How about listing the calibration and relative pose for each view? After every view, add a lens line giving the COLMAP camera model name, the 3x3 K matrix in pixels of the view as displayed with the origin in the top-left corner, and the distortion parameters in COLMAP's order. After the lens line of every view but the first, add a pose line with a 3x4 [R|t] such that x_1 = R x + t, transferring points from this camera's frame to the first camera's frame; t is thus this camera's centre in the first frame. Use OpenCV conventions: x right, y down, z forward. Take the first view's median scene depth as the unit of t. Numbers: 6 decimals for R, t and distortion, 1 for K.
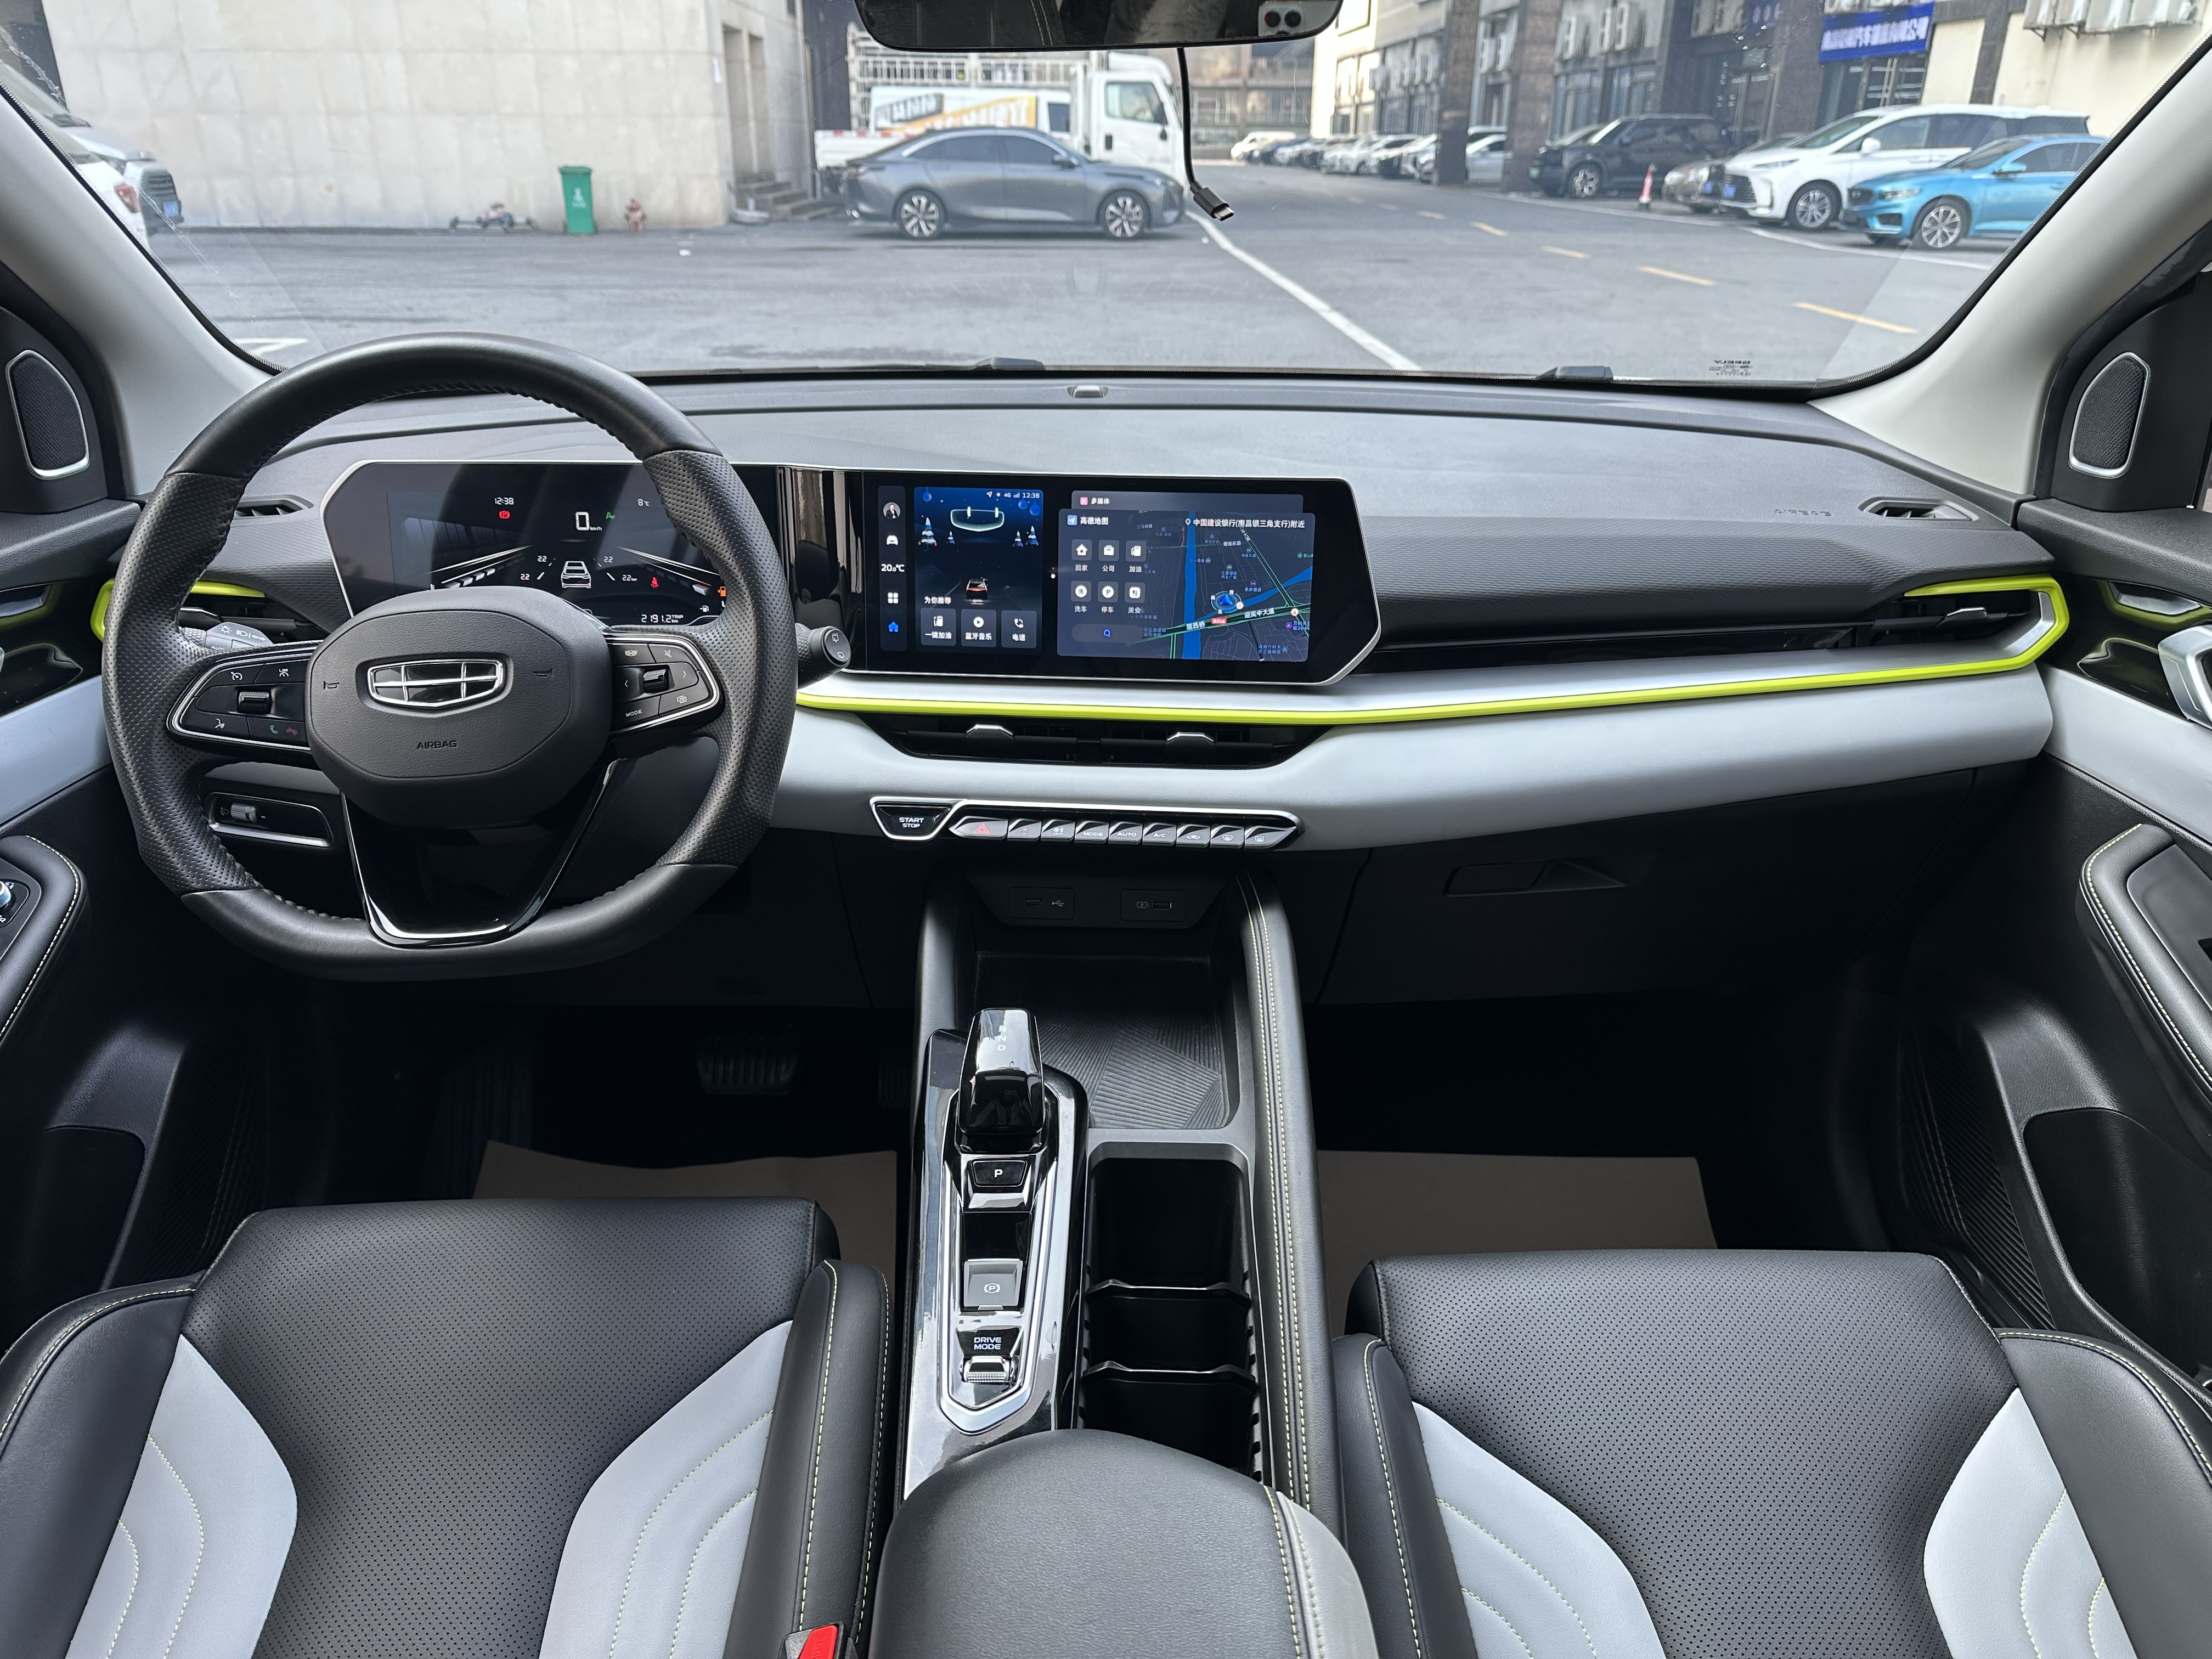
lens RADIAL K [[1597.5, 0, 1147.9], [0, 1597.5, 834.2], [0, 0, 1]] dist [0.014181, -0.022417]
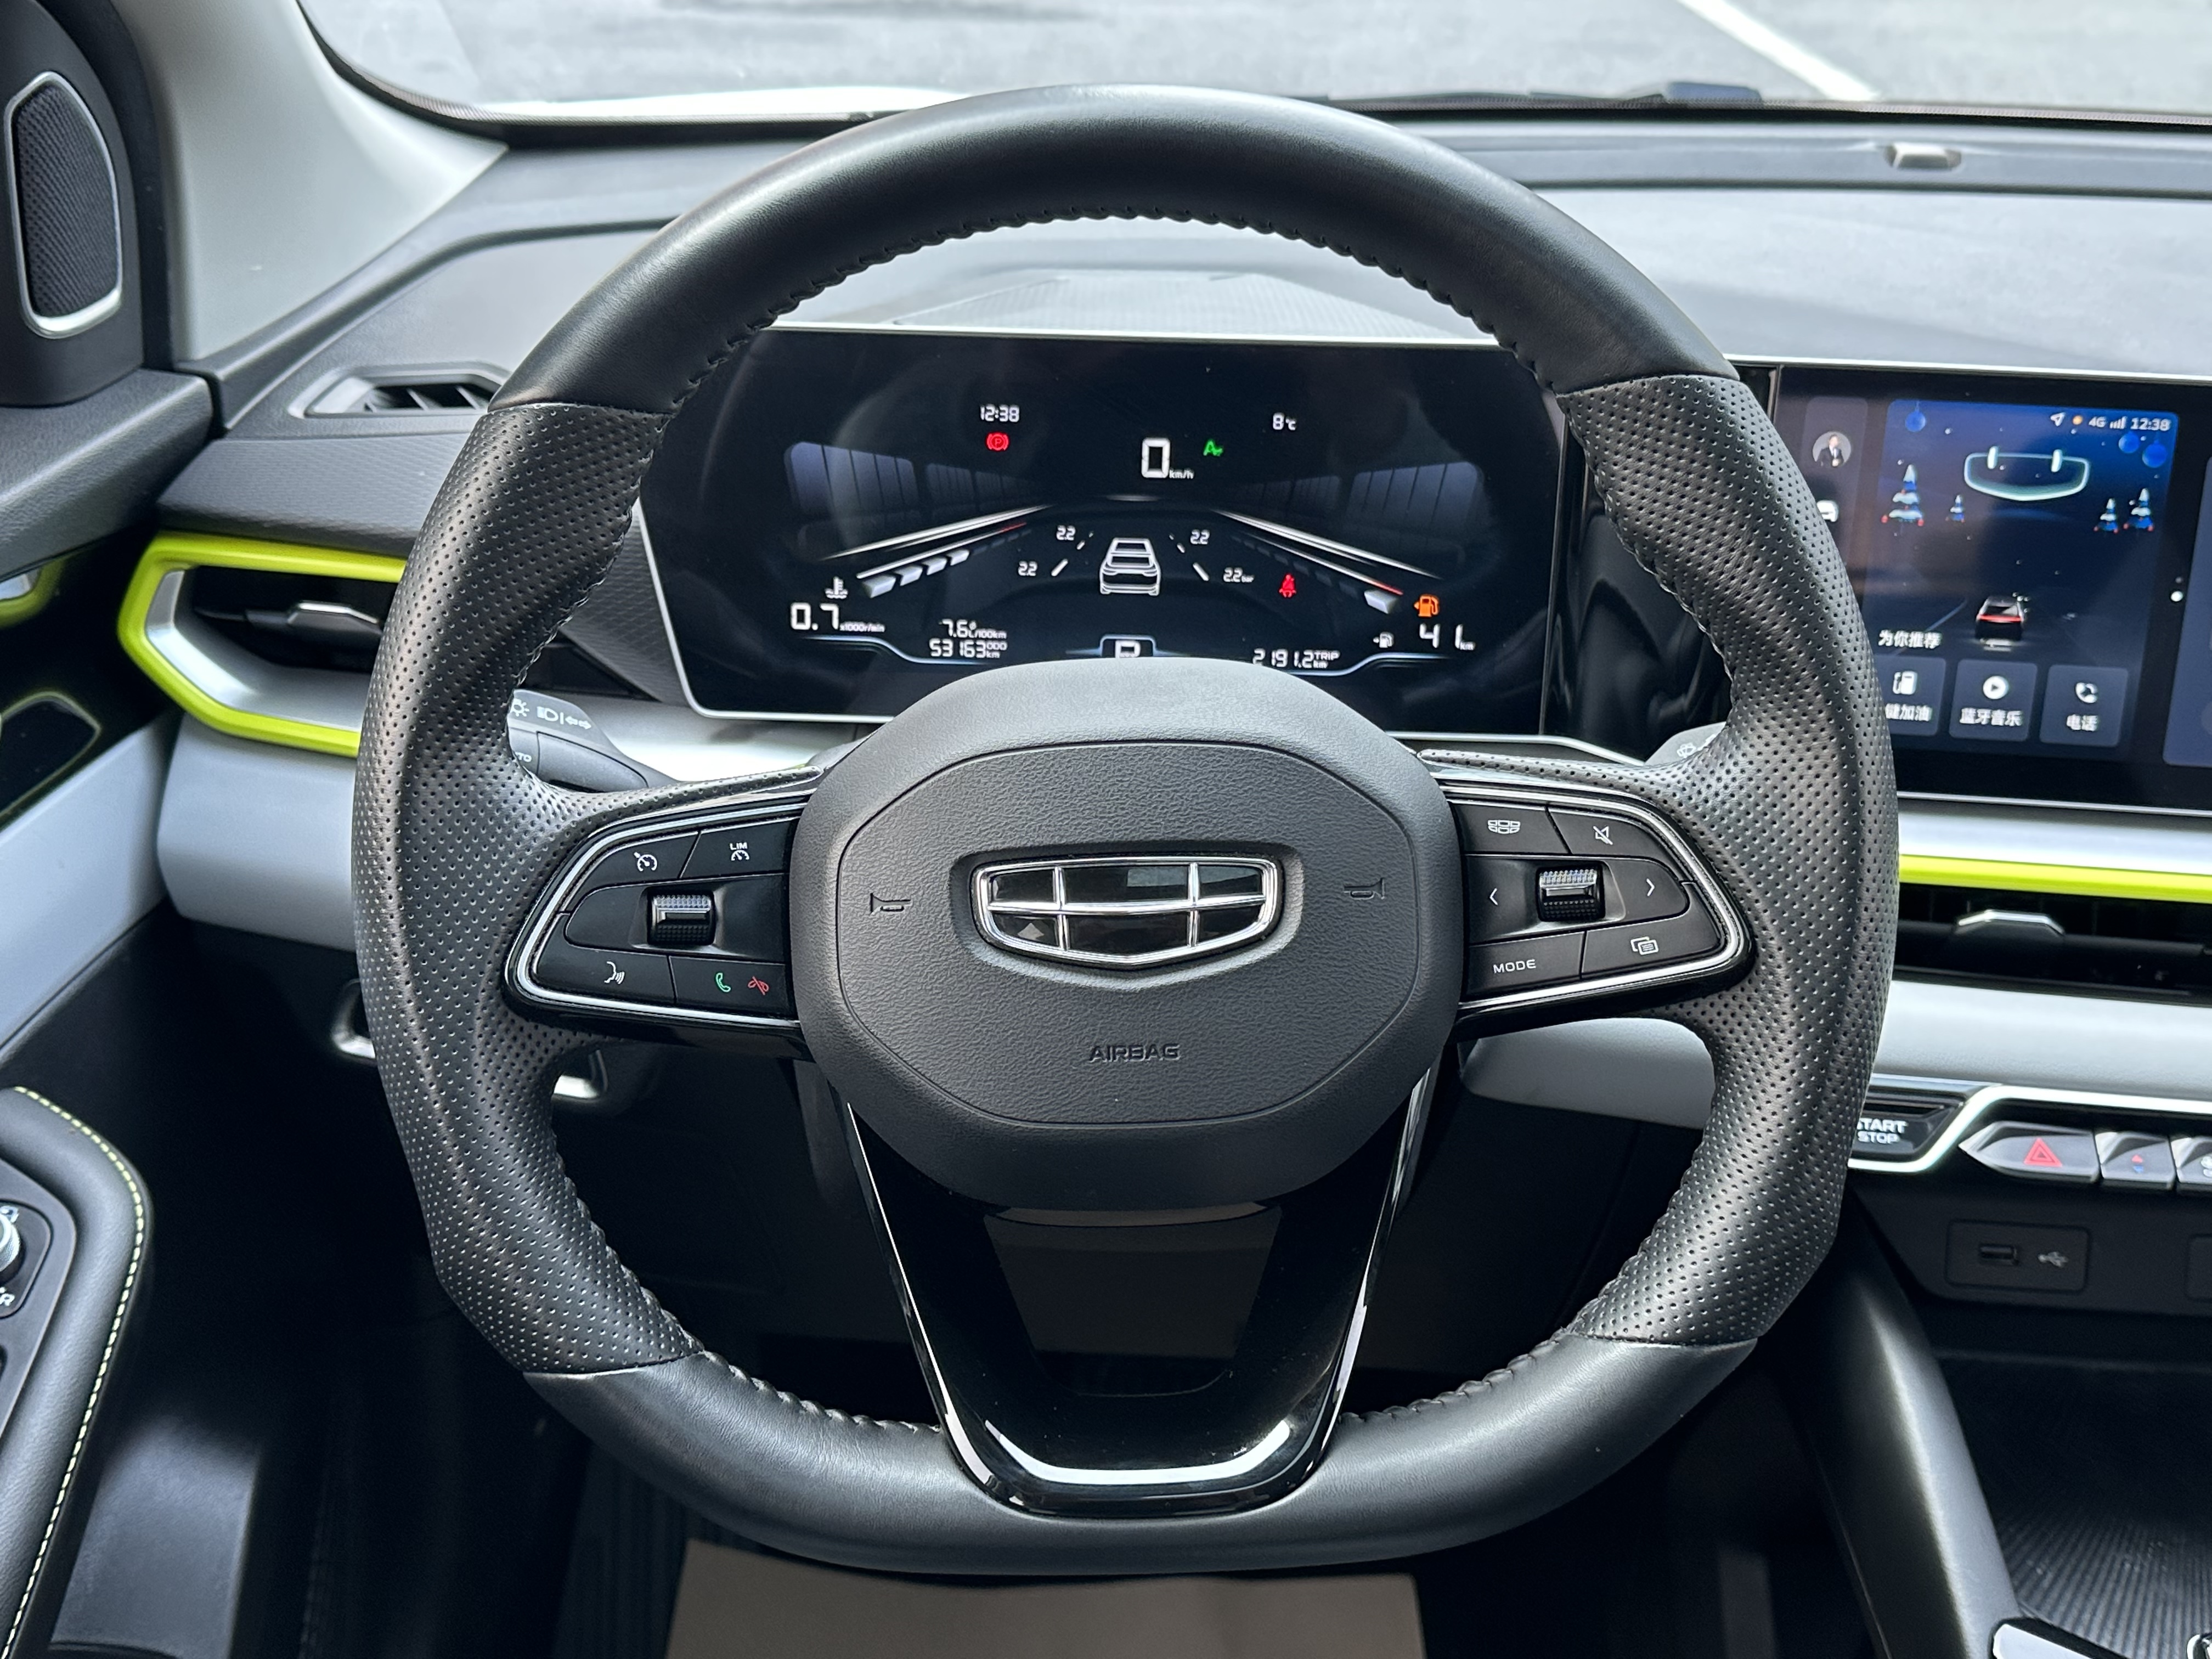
lens RADIAL K [[2469.2, 0, 1100.0], [0, 2469.2, 824.4], [0, 0, 1]] dist [0.044568, 0.000000]
pose [[0.997957, 0.031747, -0.055450, -0.337622], [-0.030164, 0.999120, 0.029156, -0.110701], [0.056326, -0.027424, 0.998036, 0.268682]]
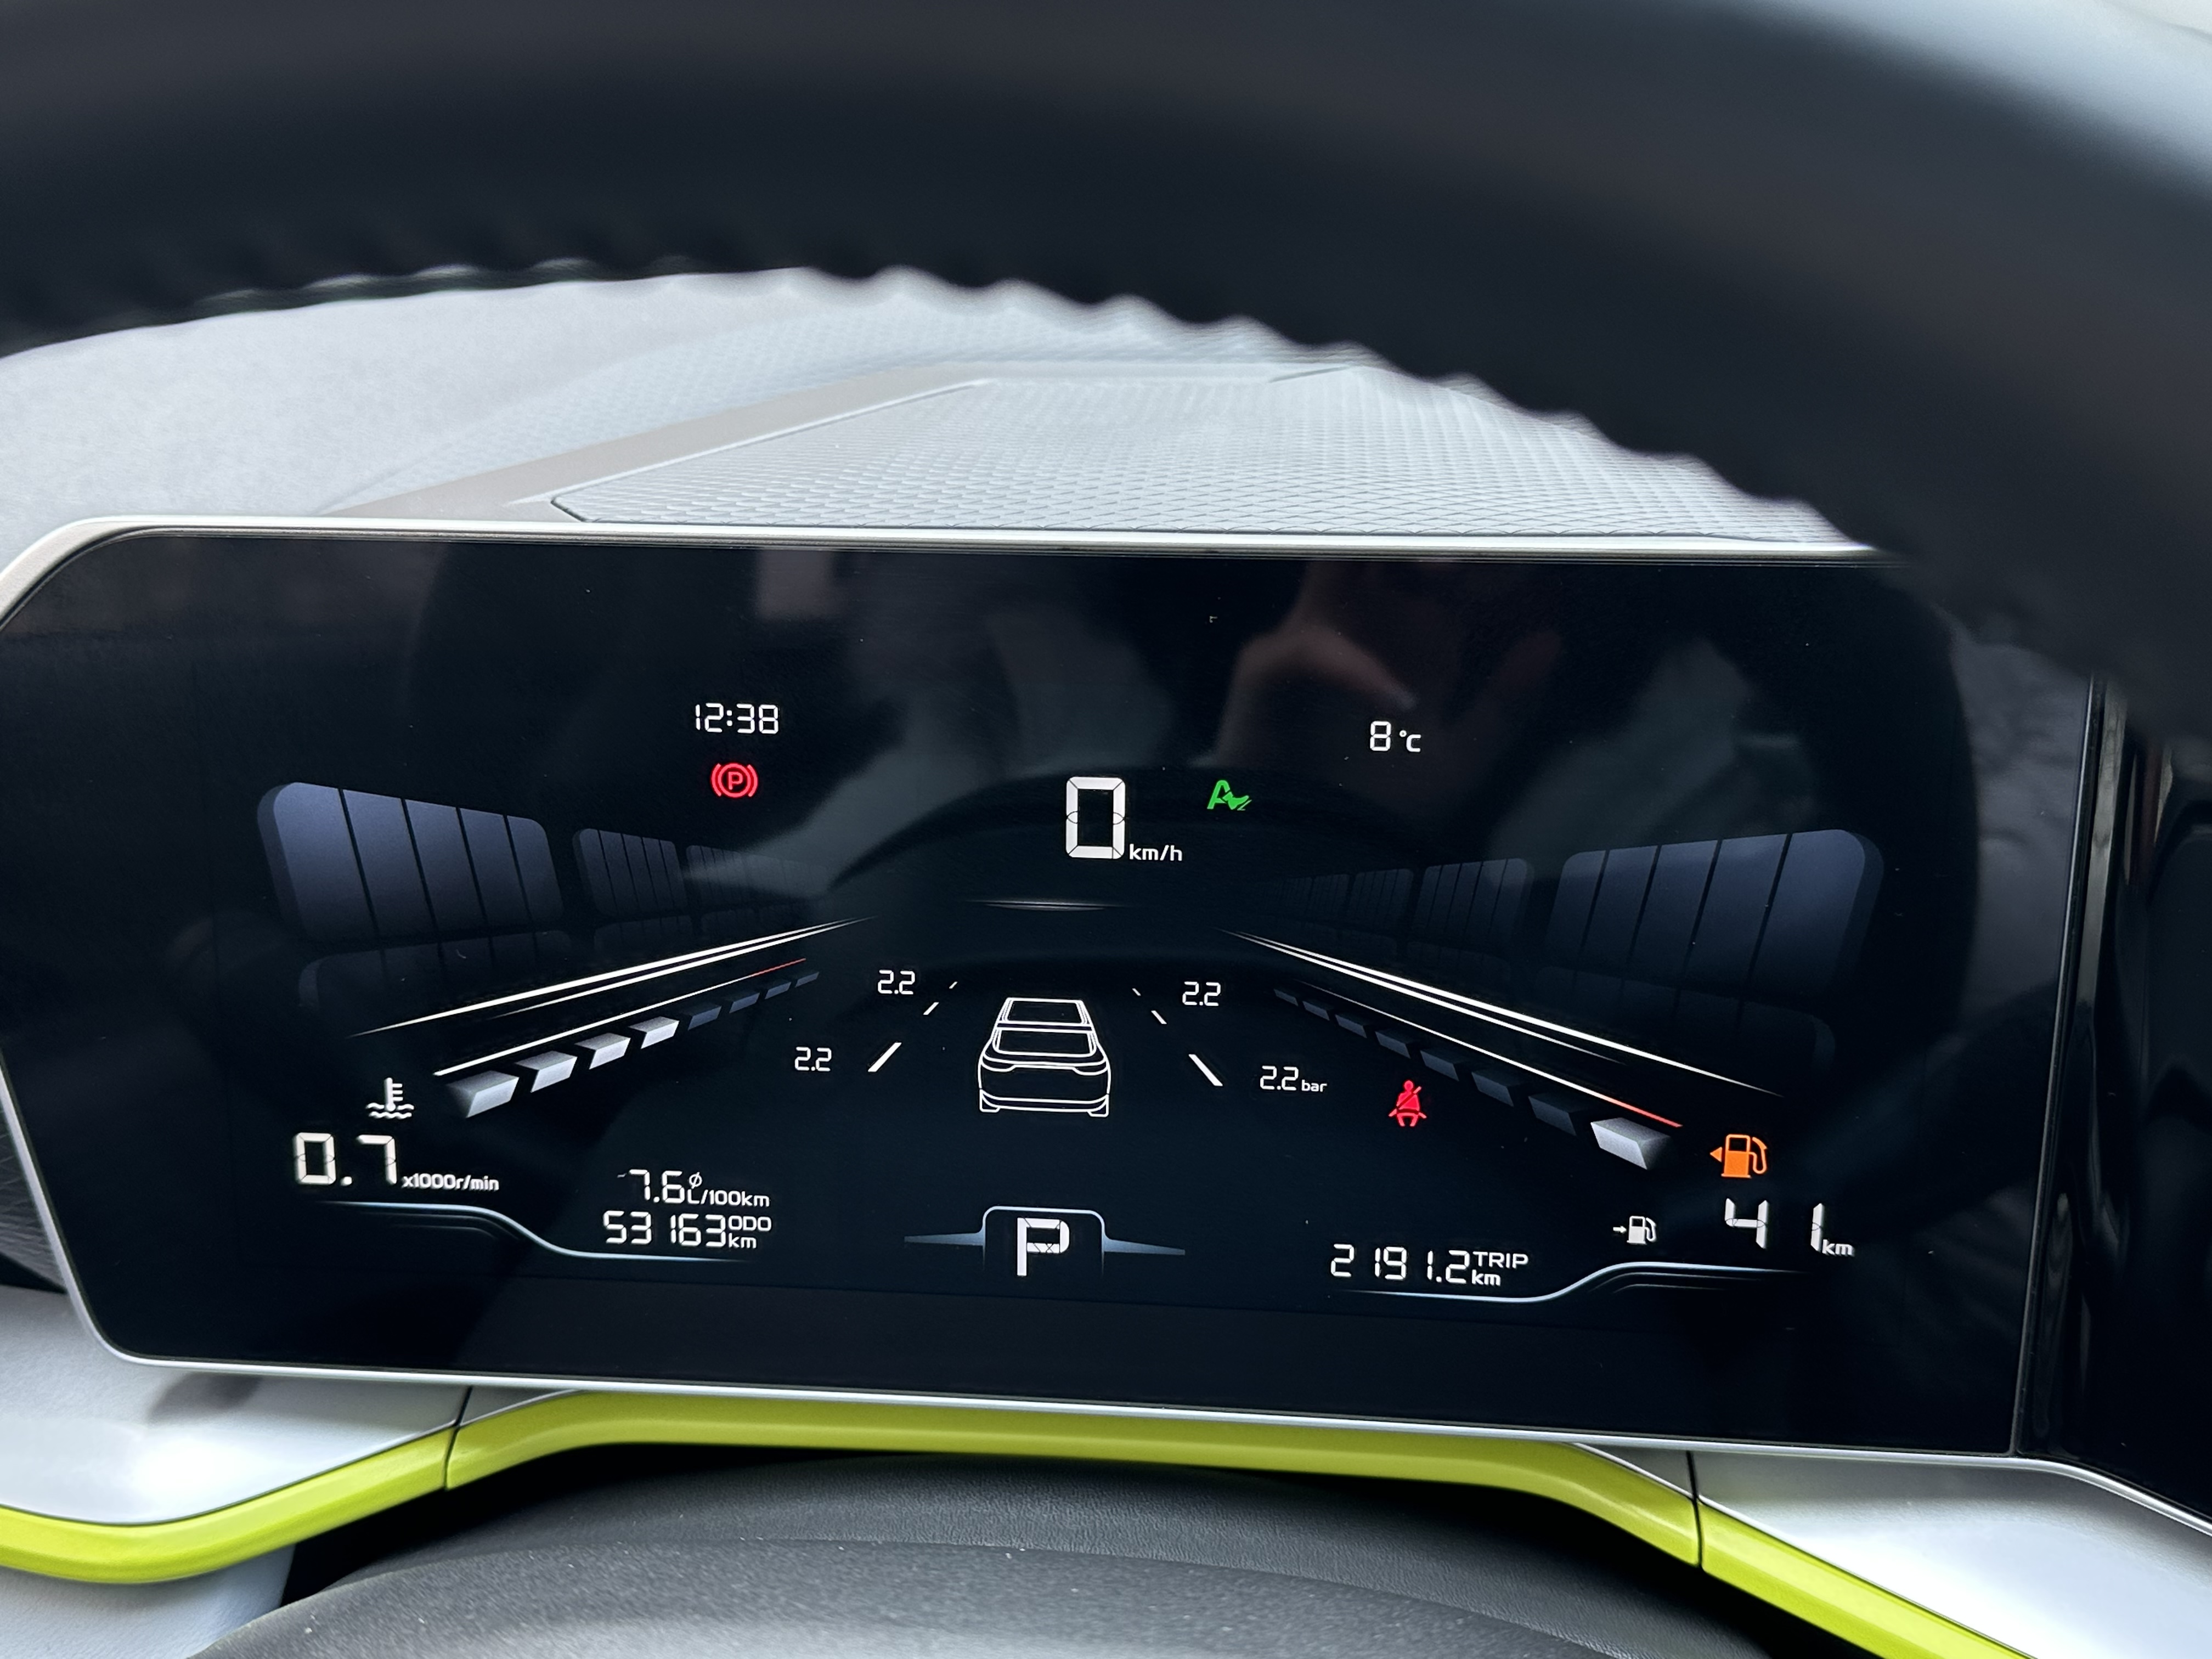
lens RADIAL K [[2427.7, 0, 1085.9], [0, 2427.7, 808.0], [0, 0, 1]] dist [0.094187, 0.000000]
pose [[0.988506, 0.031916, -0.147777, -0.319742], [-0.030409, 0.999460, 0.012447, -0.207901], [0.148095, -0.007811, 0.988942, 0.717509]]
